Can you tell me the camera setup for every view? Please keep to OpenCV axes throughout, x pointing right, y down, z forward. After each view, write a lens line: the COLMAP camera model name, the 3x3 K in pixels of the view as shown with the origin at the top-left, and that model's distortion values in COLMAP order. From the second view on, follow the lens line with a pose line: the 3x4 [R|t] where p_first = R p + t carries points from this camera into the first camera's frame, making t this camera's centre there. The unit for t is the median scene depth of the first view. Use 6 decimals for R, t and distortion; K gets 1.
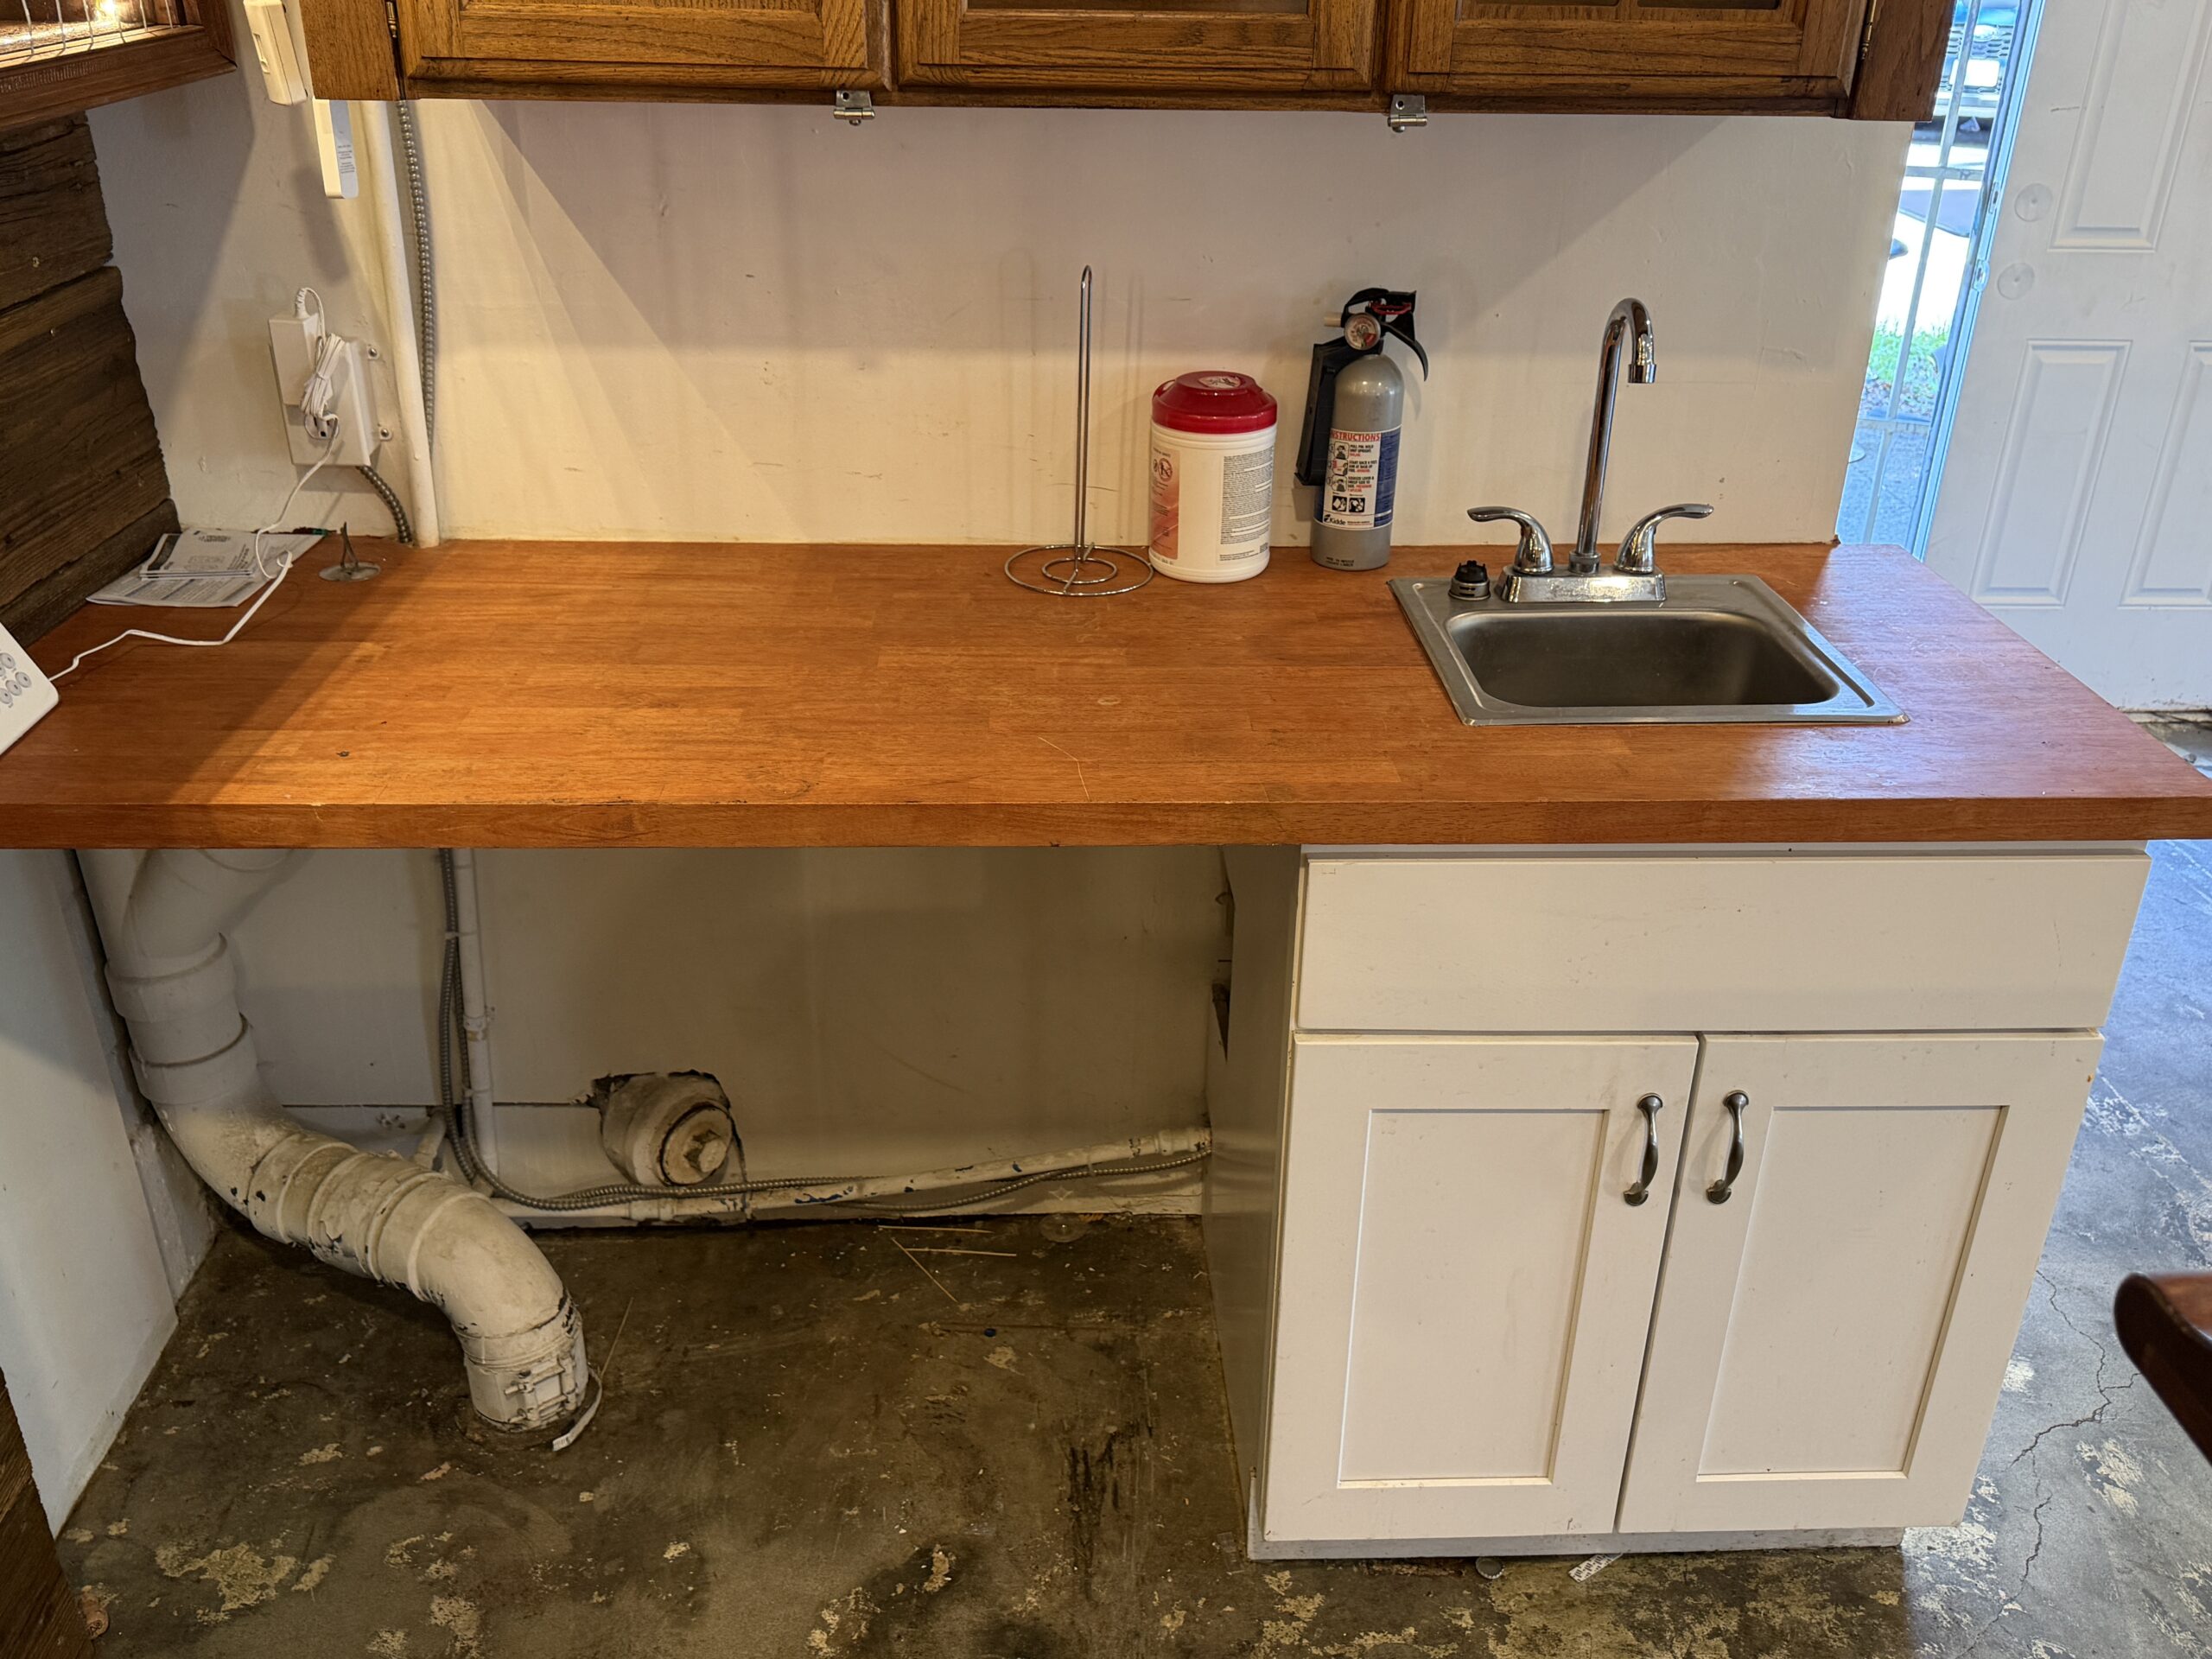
lens RADIAL K [[1833.7, 0, 1118.5], [0, 1833.7, 807.6], [0, 0, 1]] dist [0.022064, -0.042353]
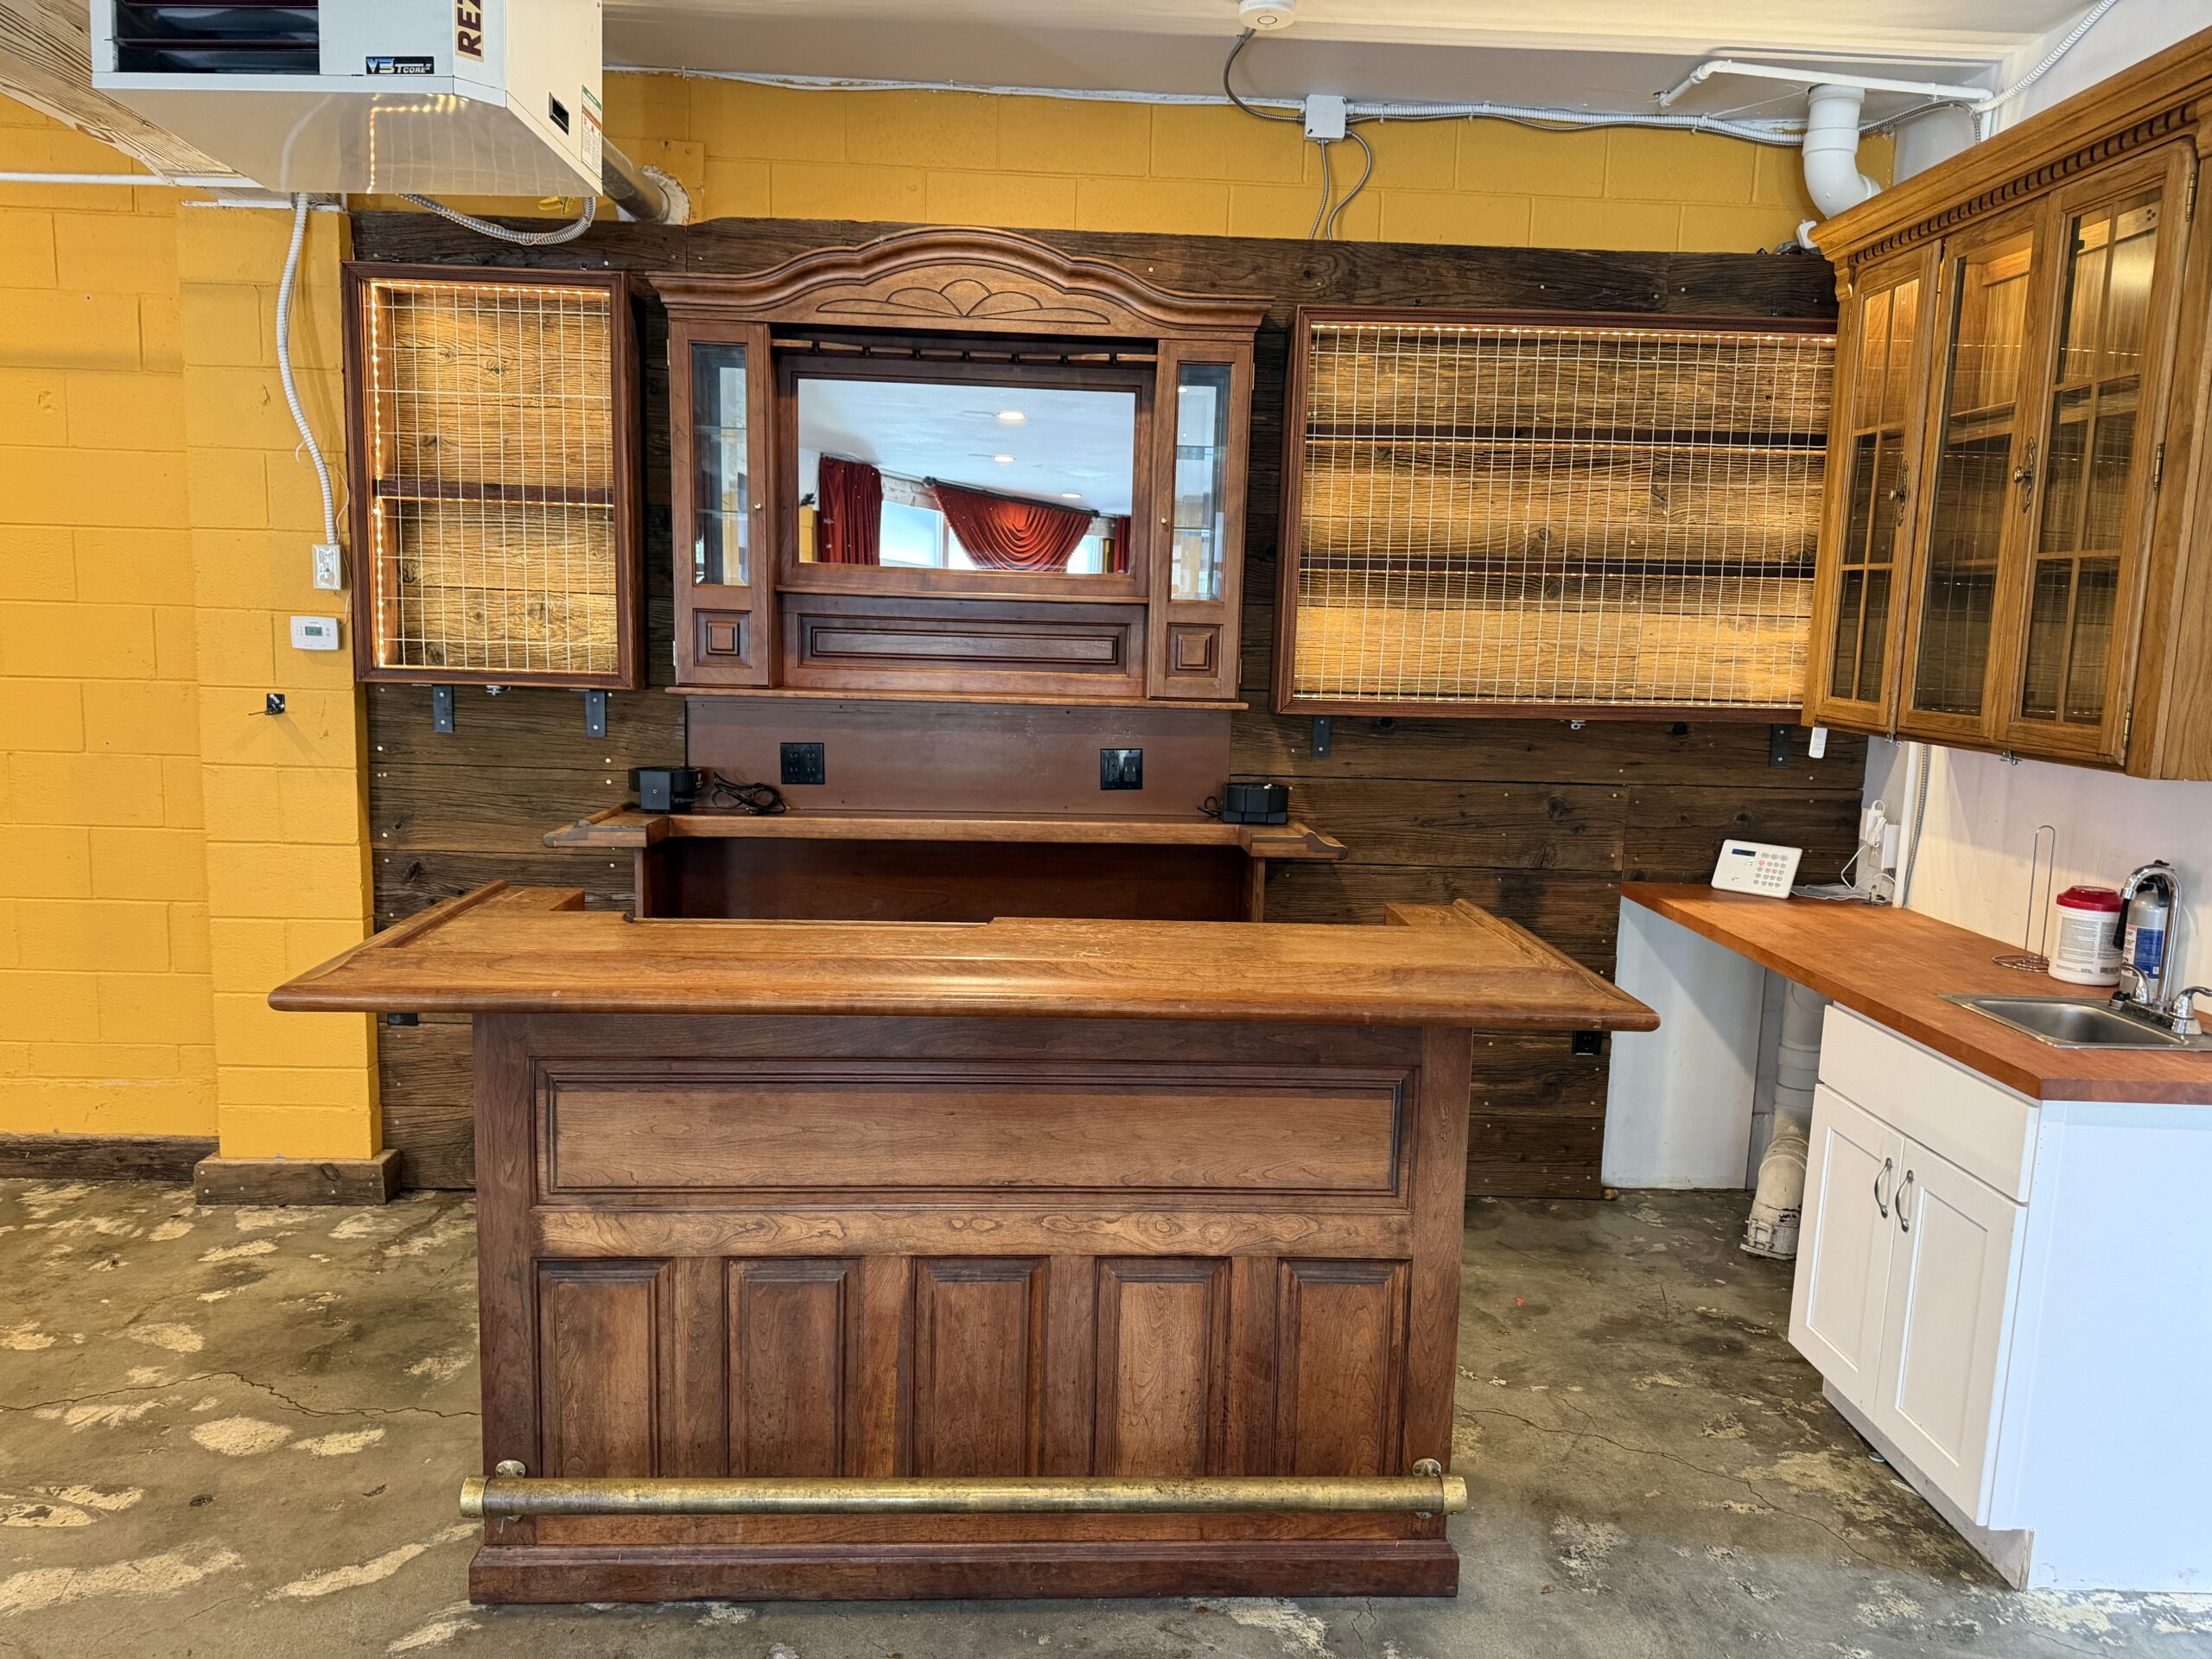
lens RADIAL K [[1554.8, 0, 1085.5], [0, 1554.8, 840.8], [0, 0, 1]] dist [0.026543, -0.030981]
pose [[-0.018608, 0.125995, -0.991856, 1.837931], [-0.471470, 0.873703, 0.119831, 0.044925], [0.881686, 0.469860, 0.043144, -0.110409]]
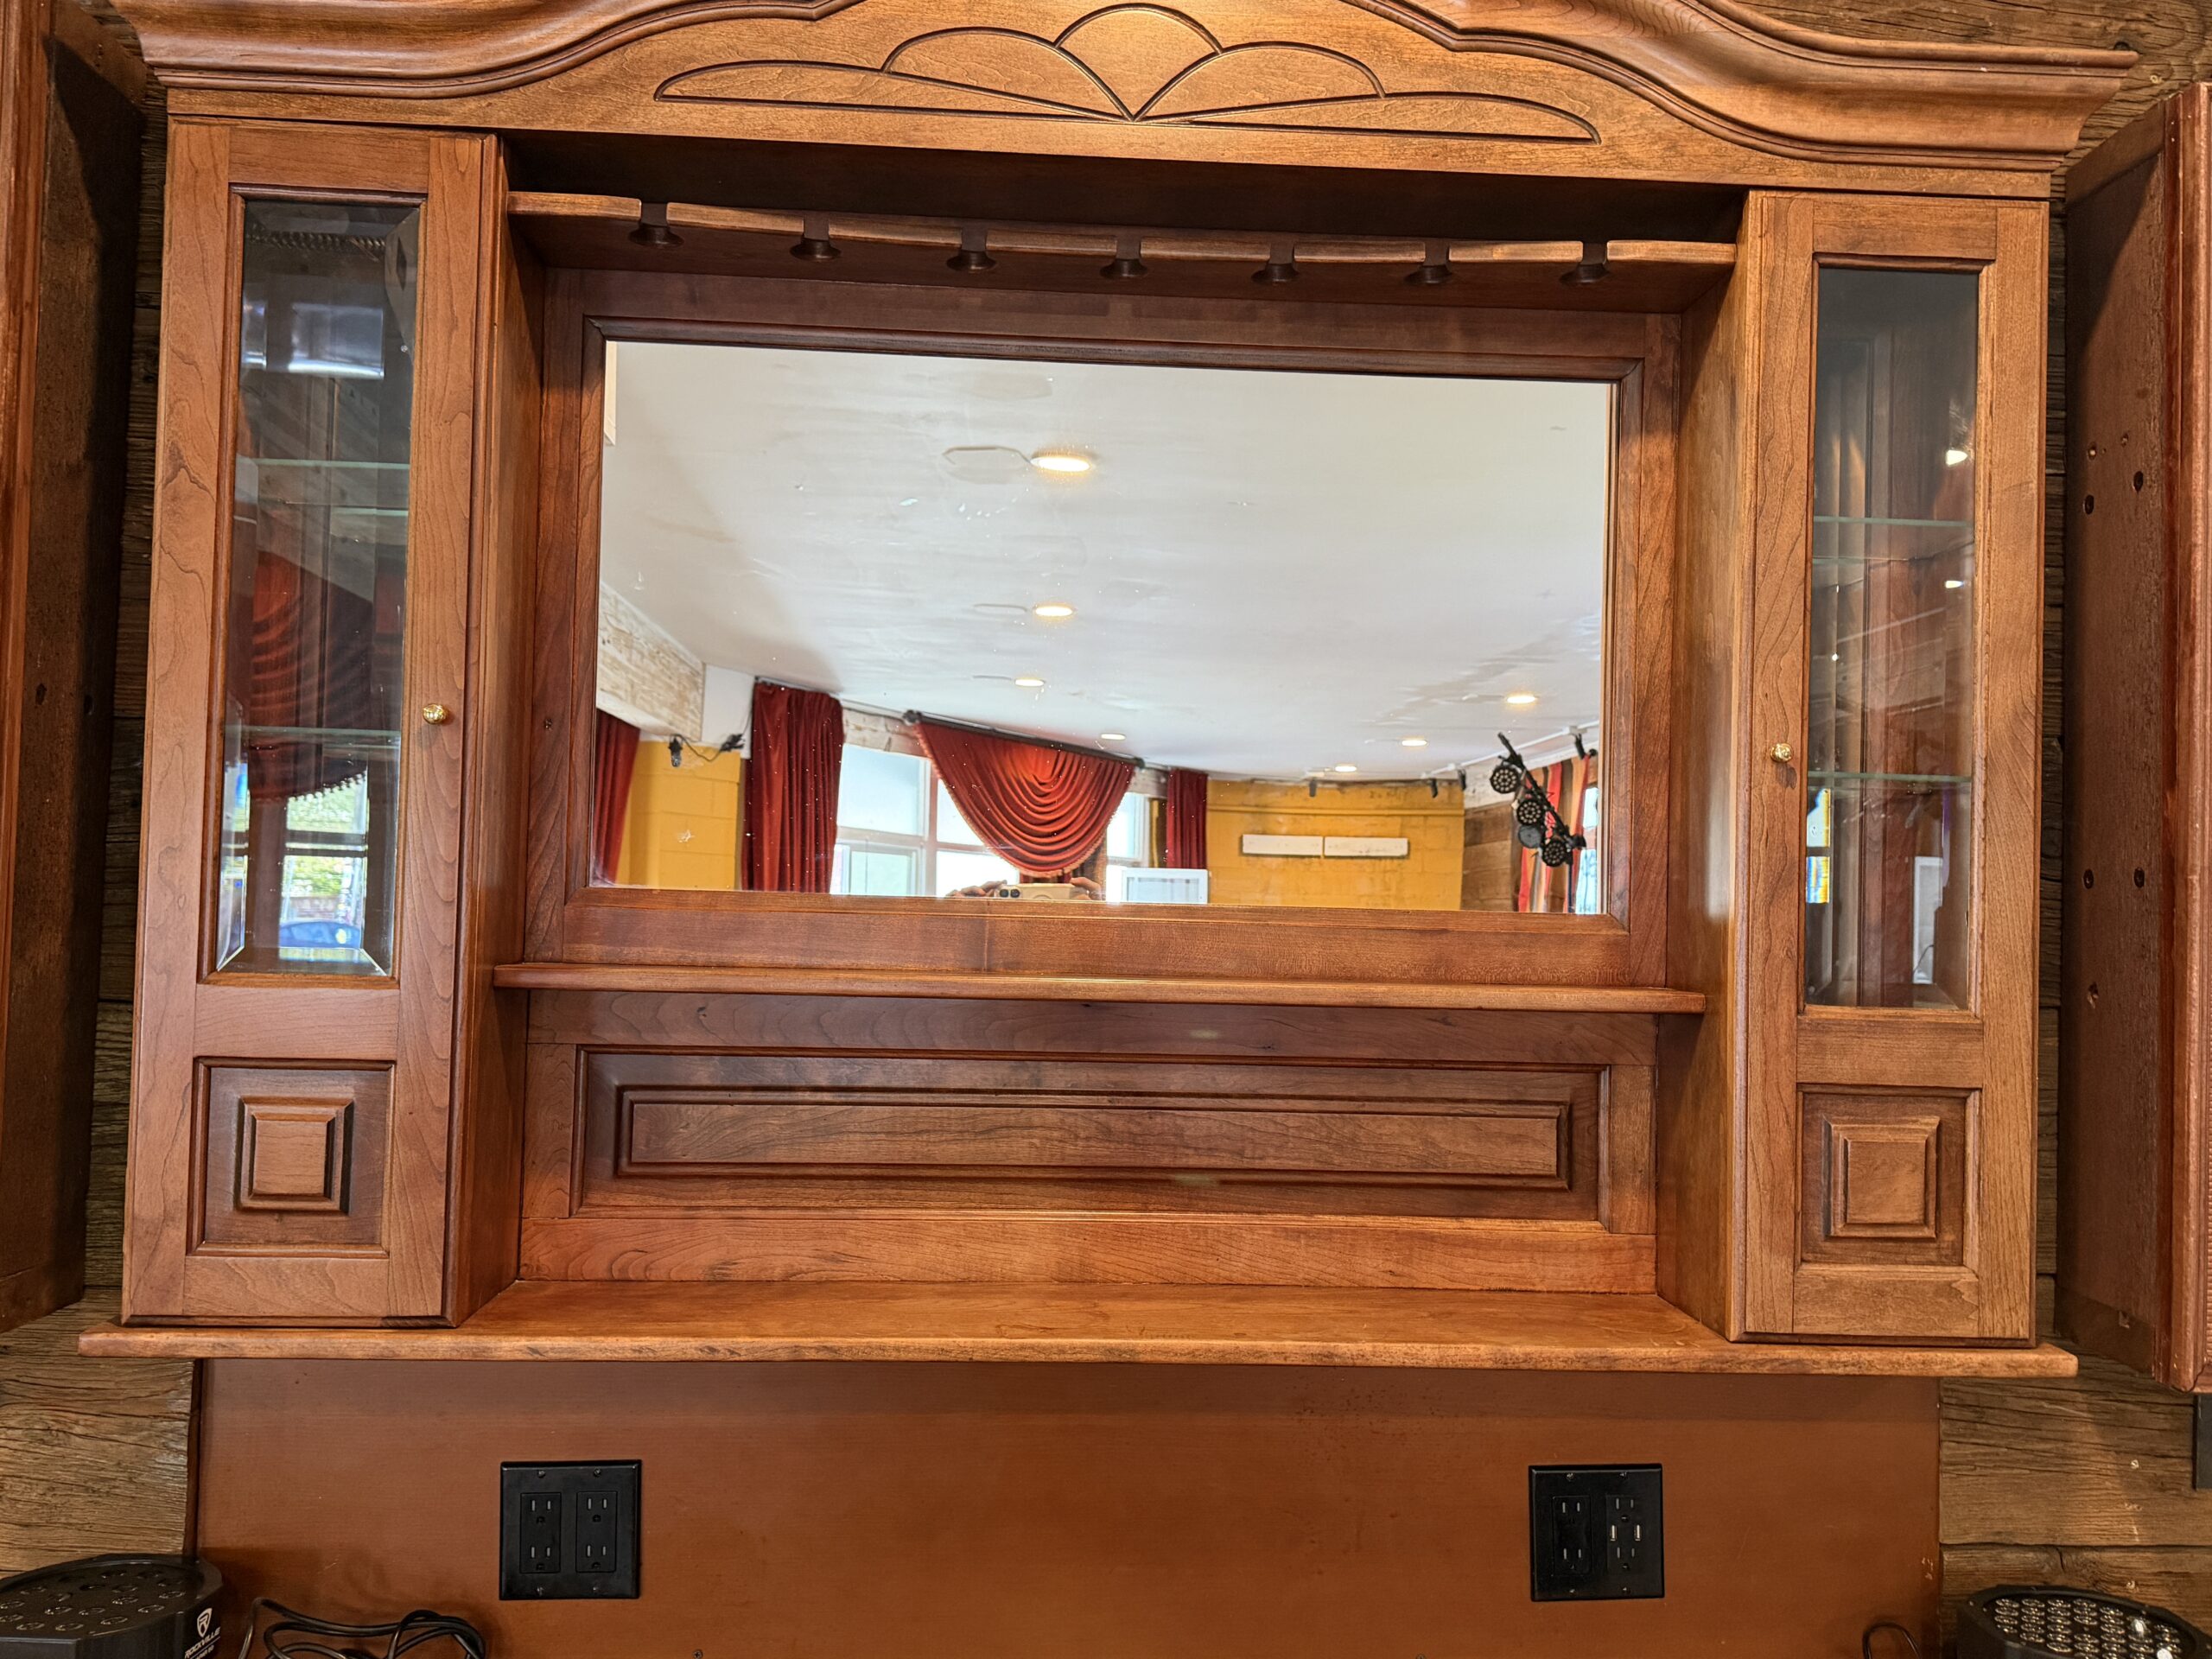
lens RADIAL K [[1833.7, 0, 1110.3], [0, 1833.7, 812.9], [0, 0, 1]] dist [0.022064, -0.042353]
pose [[-0.000290, -0.055600, -0.998453, 0.376186], [-0.467424, 0.882674, -0.049017, 0.057112], [0.884033, 0.466686, -0.026245, -0.354791]]
